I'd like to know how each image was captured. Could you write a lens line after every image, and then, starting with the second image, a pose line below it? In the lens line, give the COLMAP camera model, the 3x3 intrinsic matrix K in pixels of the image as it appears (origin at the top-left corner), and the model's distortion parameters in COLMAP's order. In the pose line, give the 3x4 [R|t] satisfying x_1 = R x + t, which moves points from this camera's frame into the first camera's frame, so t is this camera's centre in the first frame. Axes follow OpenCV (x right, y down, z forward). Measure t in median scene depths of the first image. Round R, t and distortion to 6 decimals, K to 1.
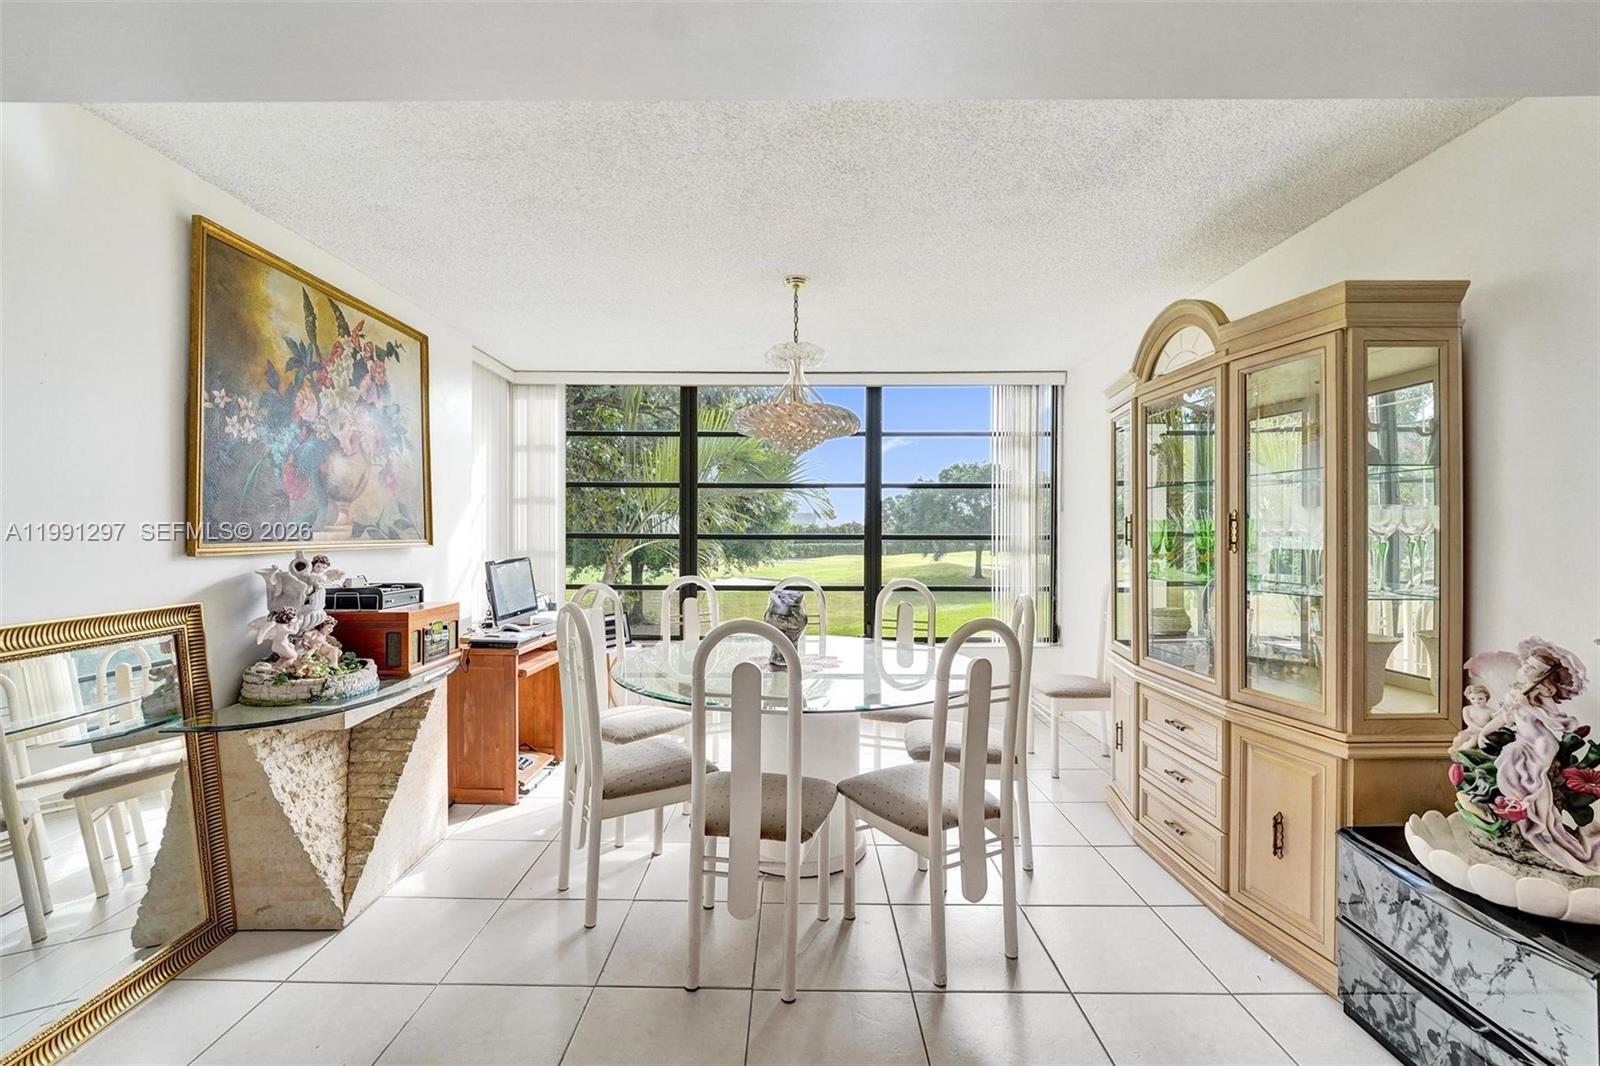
lens RADIAL K [[664.7, 0, 794.0], [0, 664.7, 537.2], [0, 0, 1]] dist [-0.011662, 0.002025]
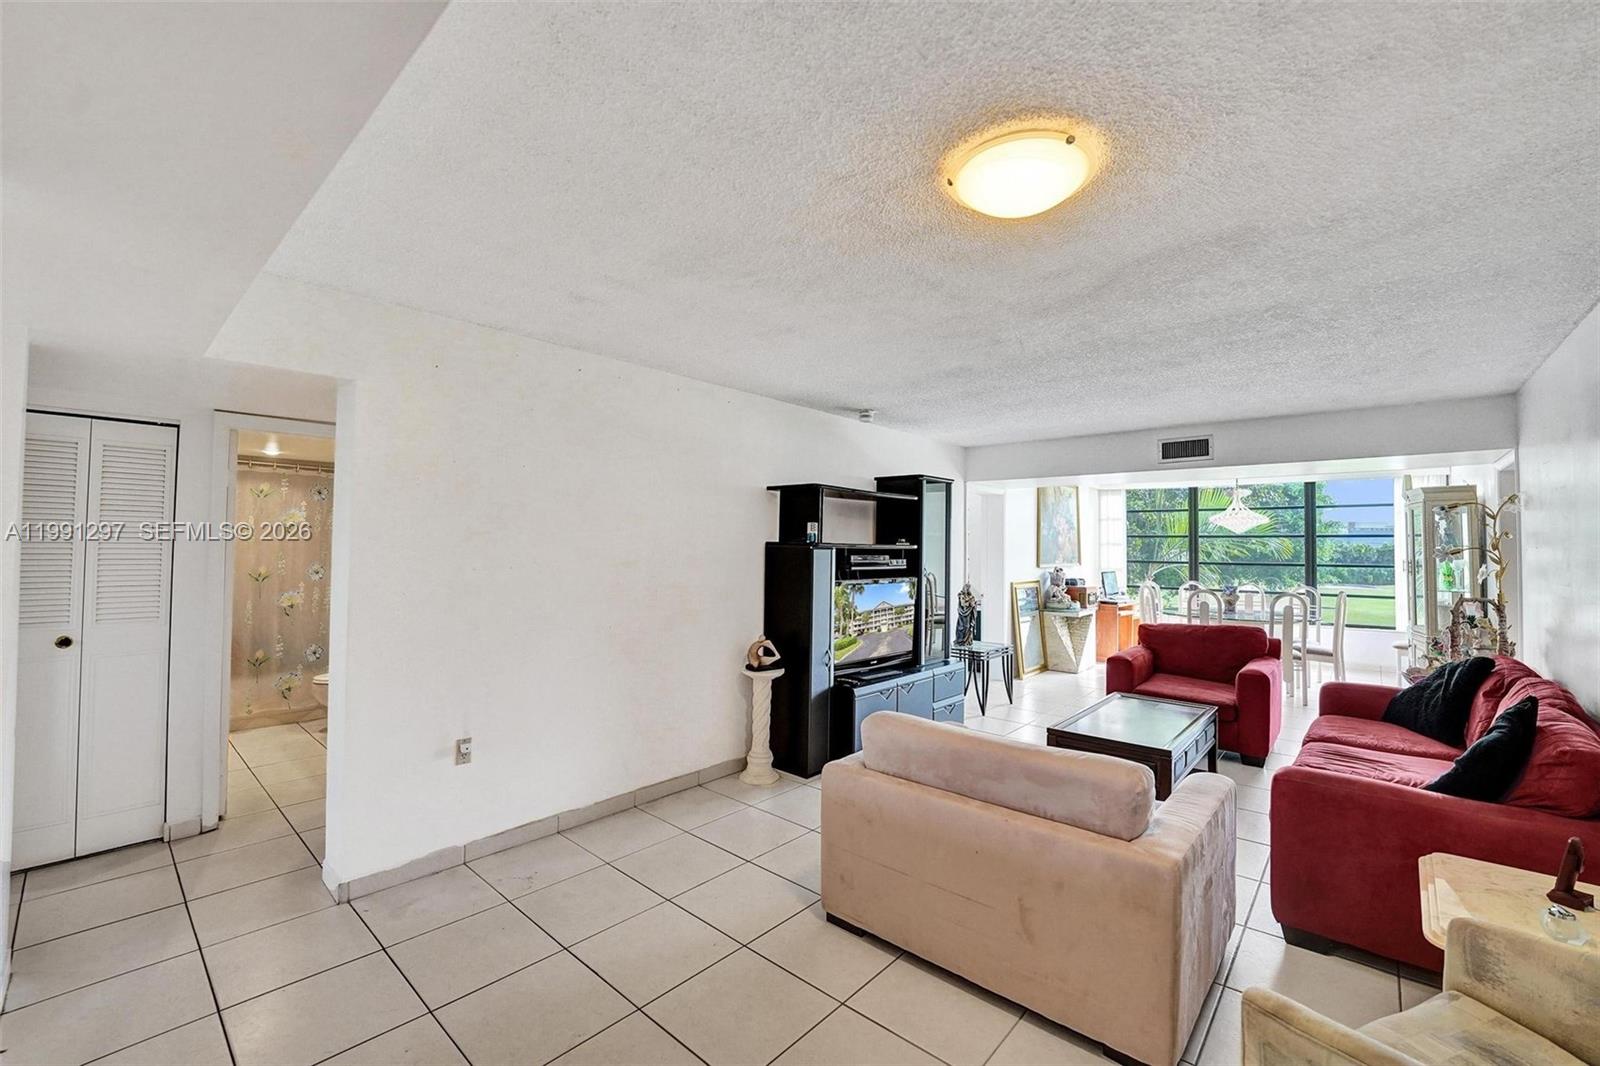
lens RADIAL K [[664.7, 0, 811.5], [0, 664.7, 529.2], [0, 0, 1]] dist [-0.011662, 0.002025]
pose [[0.764233, -0.010471, -0.644855, 0.474692], [-0.015107, 0.999303, -0.034130, -0.034631], [0.644763, 0.035825, 0.763542, -2.393116]]
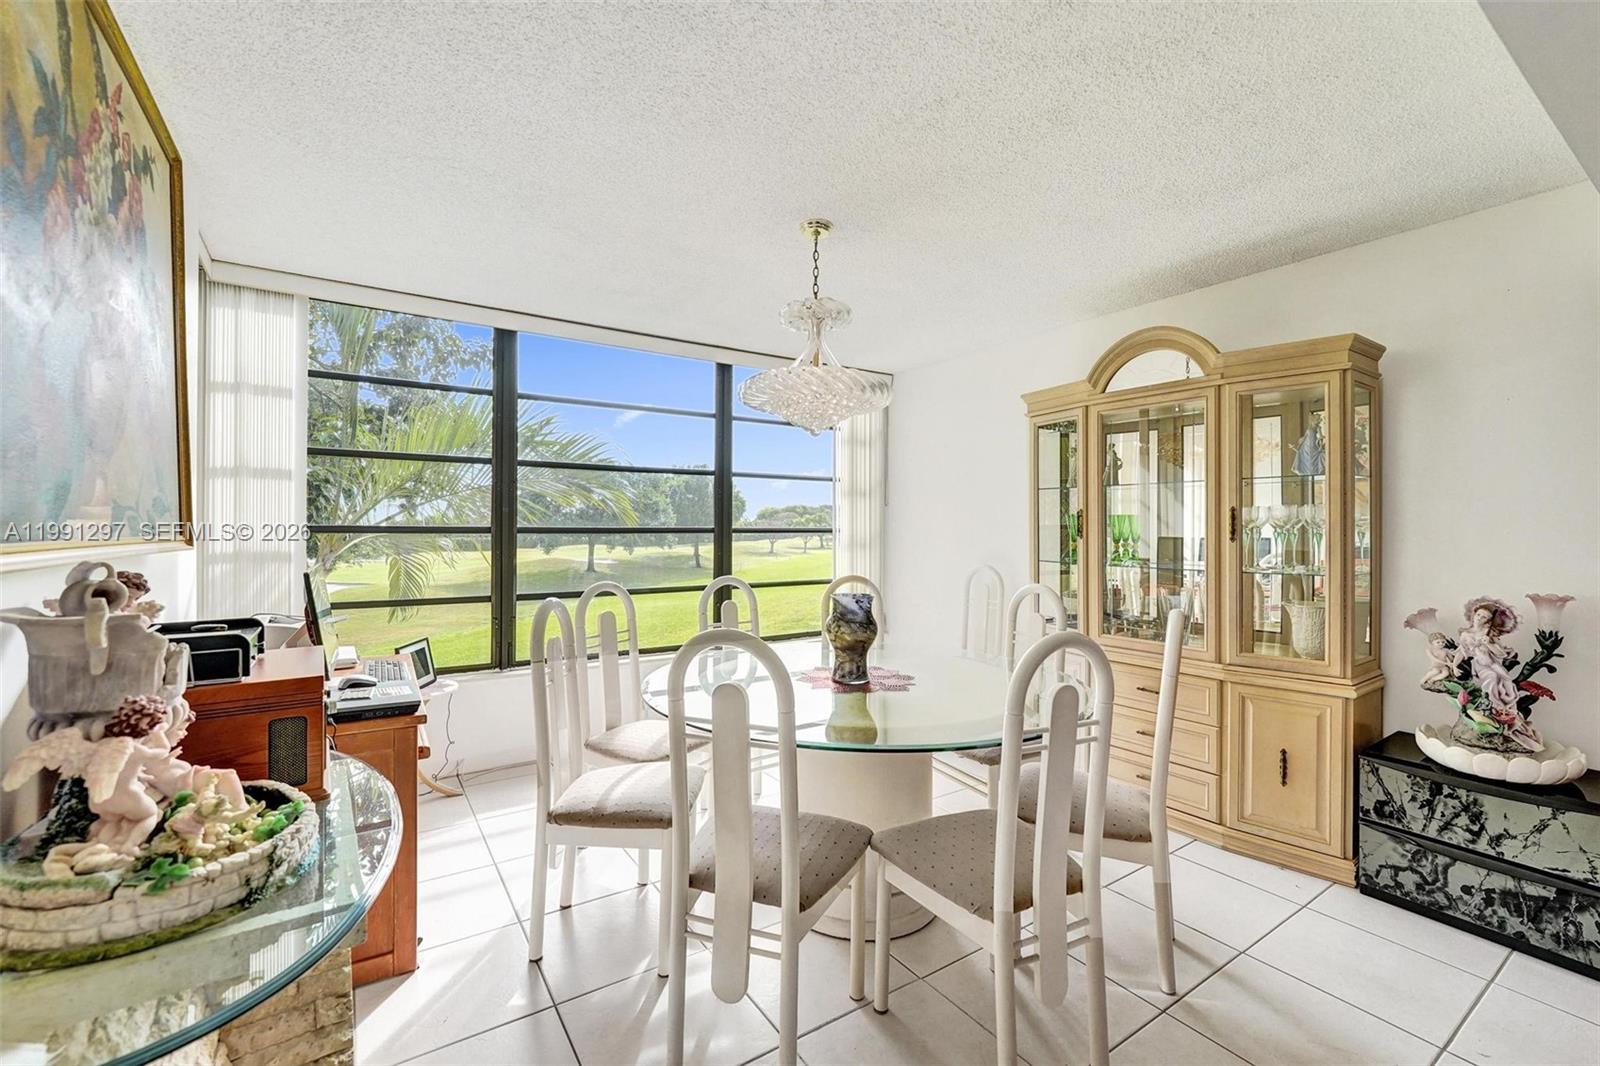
lens RADIAL K [[664.7, 0, 792.2], [0, 664.7, 528.3], [0, 0, 1]] dist [-0.011662, 0.002025]
pose [[0.833139, -0.000157, 0.553063, -0.609110], [0.002289, 0.999992, -0.003164, 0.000575], [-0.553058, 0.003903, 0.833133, 0.393916]]
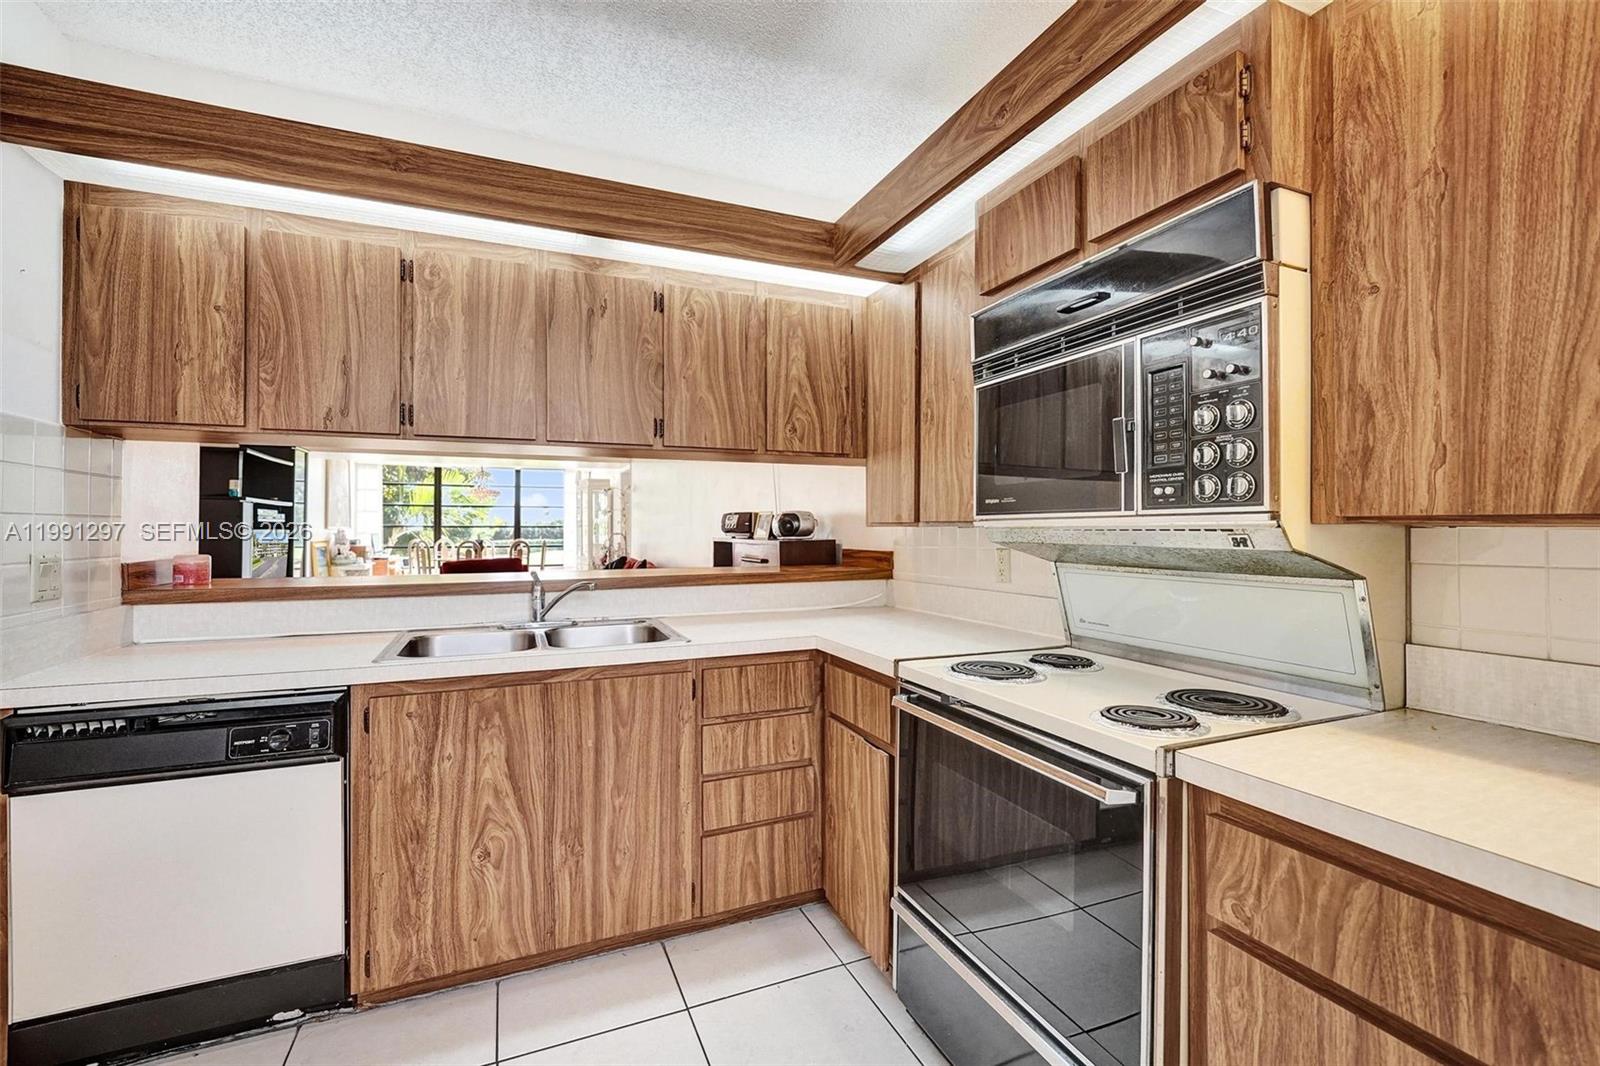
lens RADIAL K [[664.7, 0, 795.1], [0, 664.7, 524.1], [0, 0, 1]] dist [-0.011662, 0.002025]
pose [[0.914085, 0.003310, 0.405509, 0.119500], [0.002654, 0.999896, -0.014145, 0.057993], [-0.405514, 0.014006, 0.913982, -3.656798]]
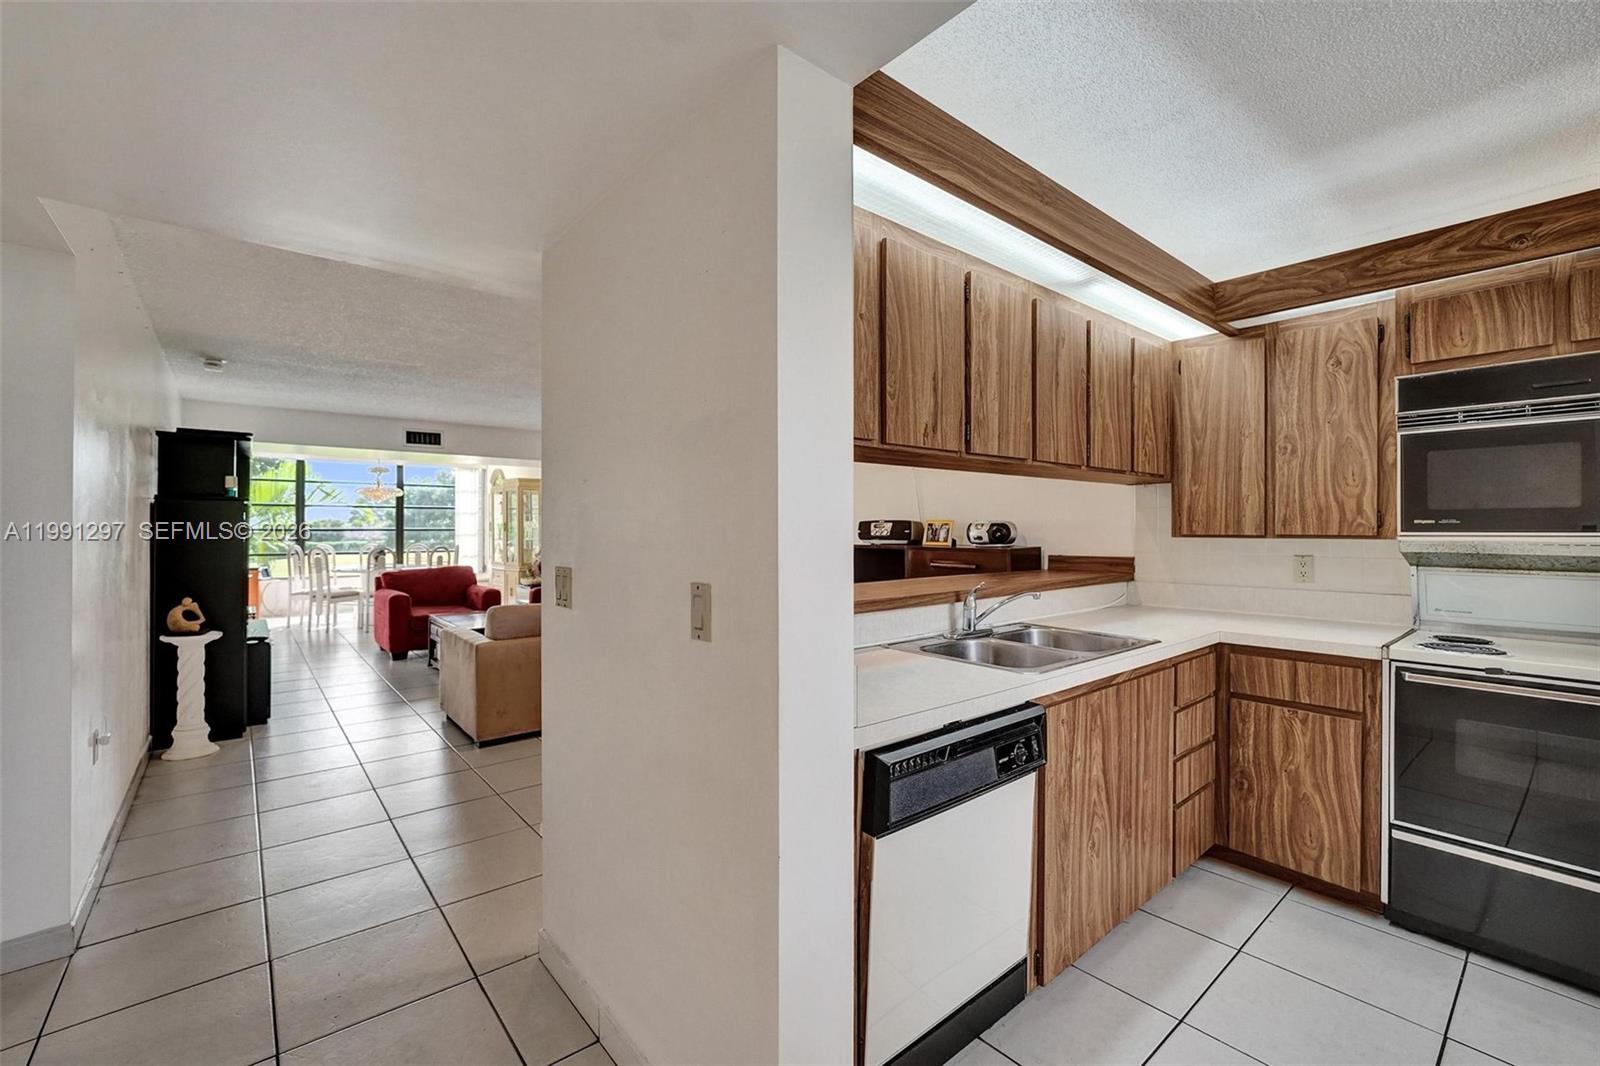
lens RADIAL K [[664.7, 0, 801.3], [0, 664.7, 529.5], [0, 0, 1]] dist [-0.011662, 0.002025]
pose [[0.759379, 0.000195, 0.650648, -0.626233], [0.004627, 0.999973, -0.005700, 0.037364], [-0.650632, 0.007339, 0.759358, -3.250863]]
